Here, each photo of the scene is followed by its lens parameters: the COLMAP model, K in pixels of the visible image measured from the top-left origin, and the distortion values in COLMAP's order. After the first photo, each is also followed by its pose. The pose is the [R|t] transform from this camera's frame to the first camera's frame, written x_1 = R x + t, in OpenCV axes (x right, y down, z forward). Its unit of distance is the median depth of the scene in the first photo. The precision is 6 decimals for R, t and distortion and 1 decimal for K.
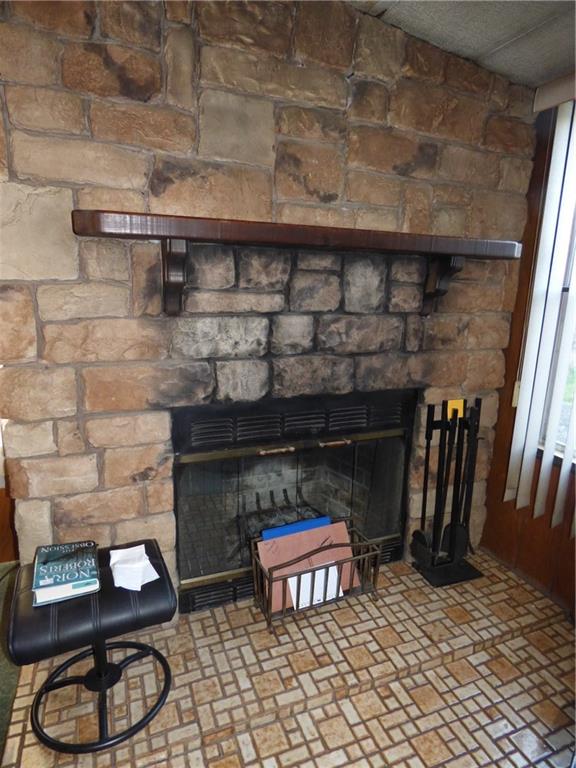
lens RADIAL K [[457.7, 0, 288.0], [0, 457.7, 384.0], [0, 0, 1]] dist [-0.017618, -0.000068]
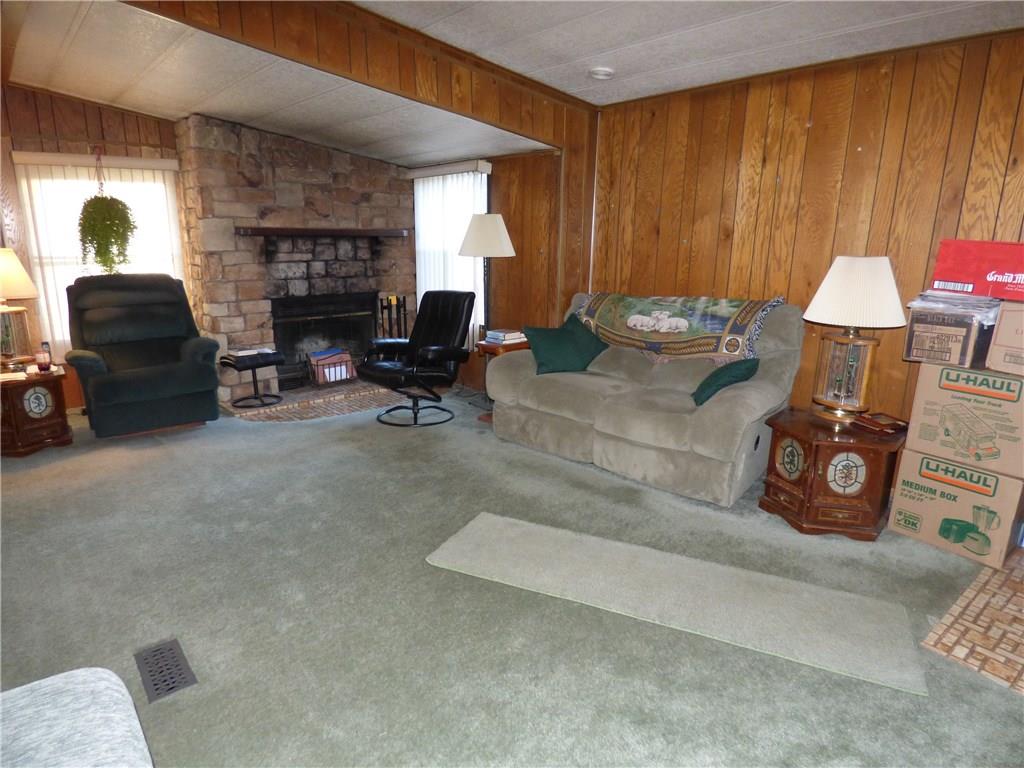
lens RADIAL K [[610.3, 0, 512.0], [0, 610.3, 384.0], [0, 0, 1]] dist [-0.017618, -0.000068]
pose [[0.949072, -0.092170, 0.301274, -0.040719], [0.087670, 0.995743, 0.028455, 0.533355], [-0.302614, -0.000593, 0.953113, -2.588665]]
